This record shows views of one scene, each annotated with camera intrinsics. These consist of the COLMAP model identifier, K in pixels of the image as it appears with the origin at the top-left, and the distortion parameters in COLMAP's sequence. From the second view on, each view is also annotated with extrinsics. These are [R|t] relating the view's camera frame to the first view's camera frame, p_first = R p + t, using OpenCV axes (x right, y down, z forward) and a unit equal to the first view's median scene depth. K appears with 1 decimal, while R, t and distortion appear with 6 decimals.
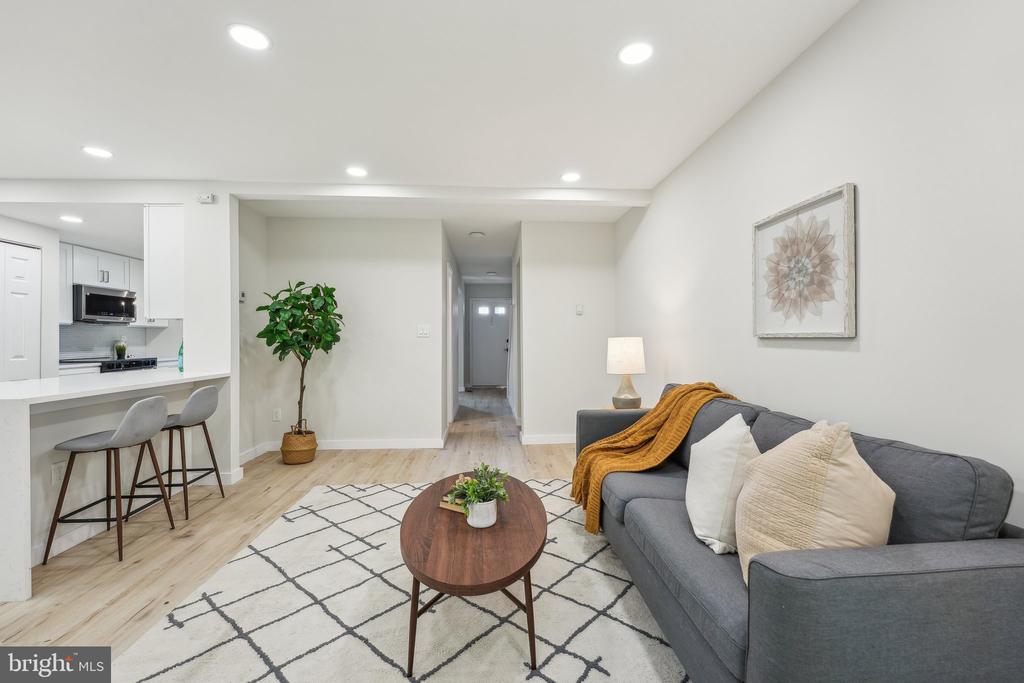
lens RADIAL K [[423.6, 0, 514.9], [0, 423.6, 337.4], [0, 0, 1]] dist [-0.013685, -0.000229]
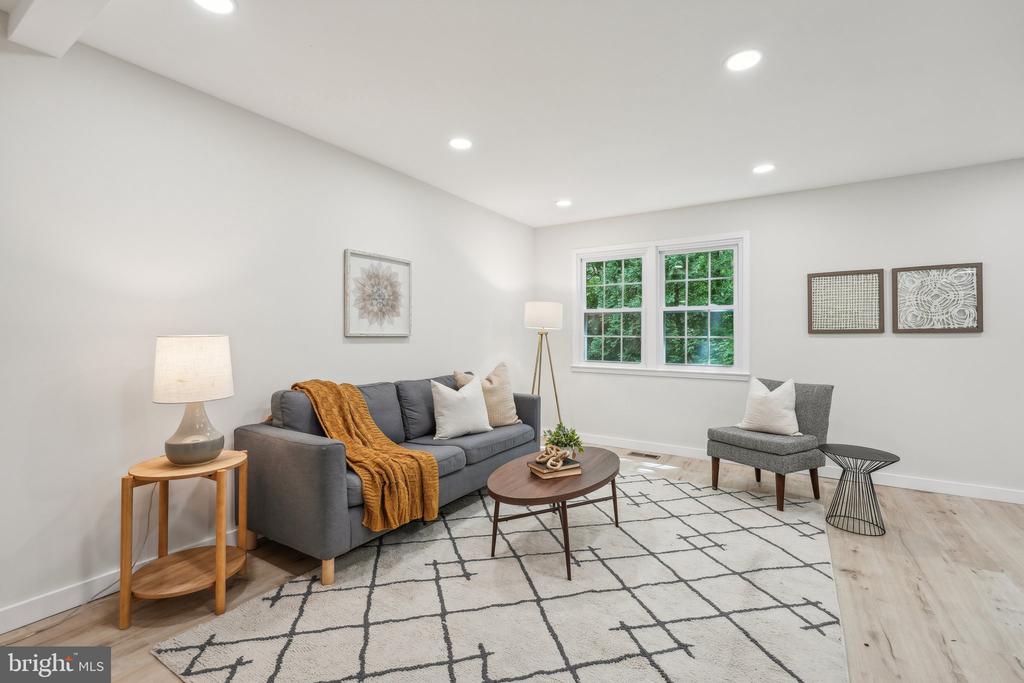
lens RADIAL K [[449.3, 0, 512.9], [0, 449.3, 334.4], [0, 0, 1]] dist [-0.000248, 0.000092]
pose [[-0.808021, 0.002097, 0.589150, -0.734759], [-0.001482, 0.999983, -0.005592, 0.000955], [-0.589151, -0.005391, -0.808005, 2.025844]]
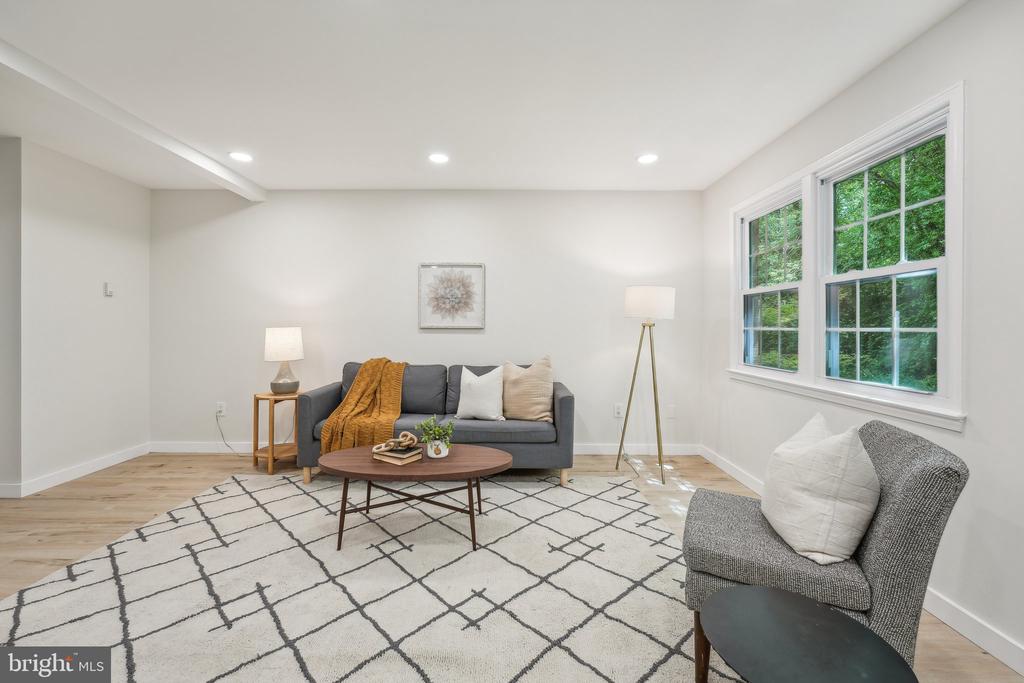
lens RADIAL K [[422.5, 0, 511.8], [0, 422.5, 323.8], [0, 0, 1]] dist [0.000961, -0.000220]
pose [[0.071249, 0.014116, 0.997359, -1.285333], [-0.005148, 0.999892, -0.013784, 0.005735], [-0.997445, -0.004153, 0.071314, 0.548602]]
